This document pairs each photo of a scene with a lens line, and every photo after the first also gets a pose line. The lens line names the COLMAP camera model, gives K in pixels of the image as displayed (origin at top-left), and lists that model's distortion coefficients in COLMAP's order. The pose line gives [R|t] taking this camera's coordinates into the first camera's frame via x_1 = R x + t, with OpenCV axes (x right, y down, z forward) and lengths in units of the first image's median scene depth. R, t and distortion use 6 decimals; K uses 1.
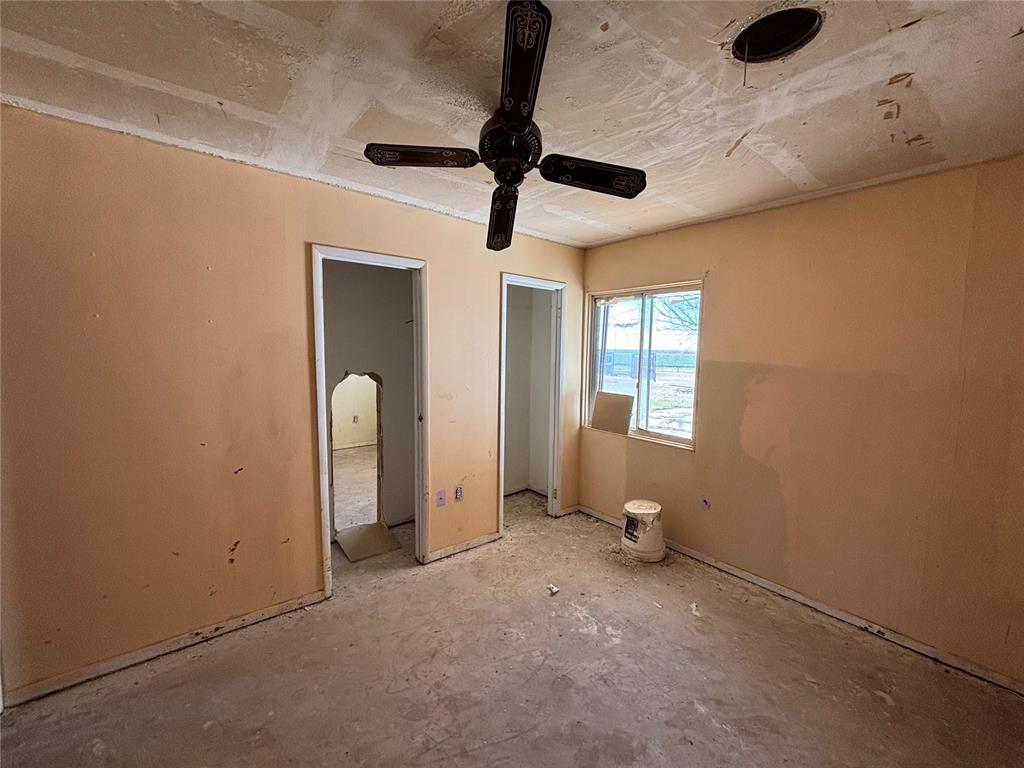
lens RADIAL K [[417.6, 0, 512.0], [0, 417.6, 384.0], [0, 0, 1]] dist [0.002966, 0.000219]
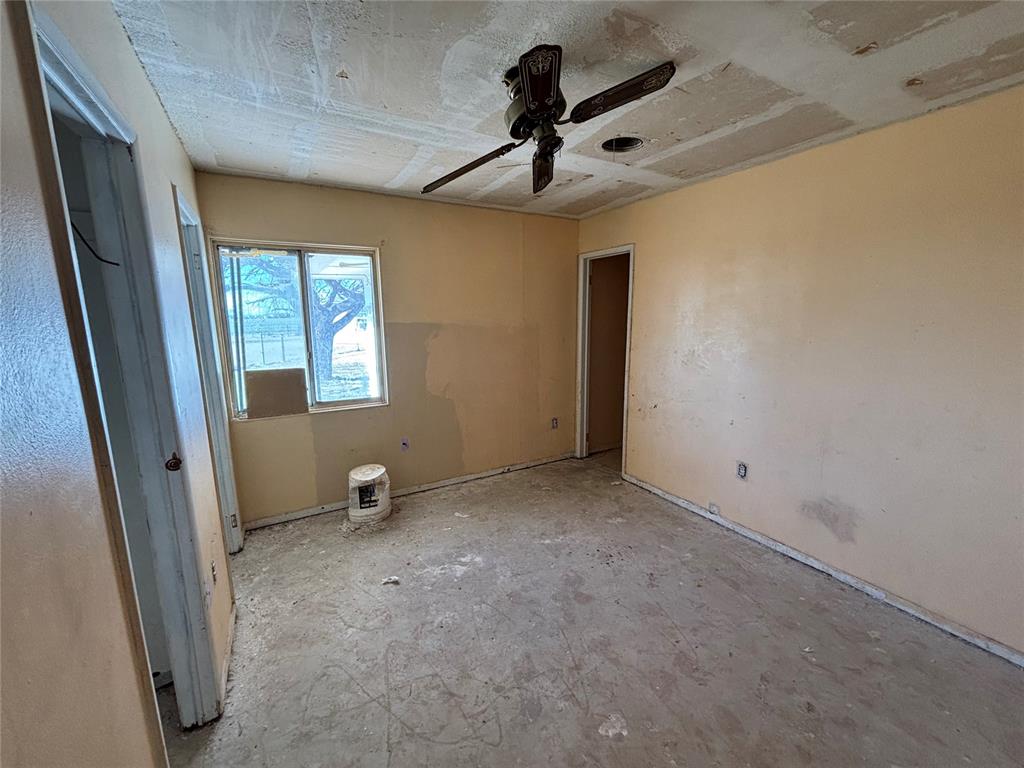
lens RADIAL K [[417.6, 0, 512.0], [0, 417.6, 384.0], [0, 0, 1]] dist [0.002966, 0.000219]
pose [[0.164383, -0.185662, 0.968766, -0.642762], [0.100572, 0.980163, 0.170780, -0.057491], [-0.981256, 0.069358, 0.179794, 0.526224]]
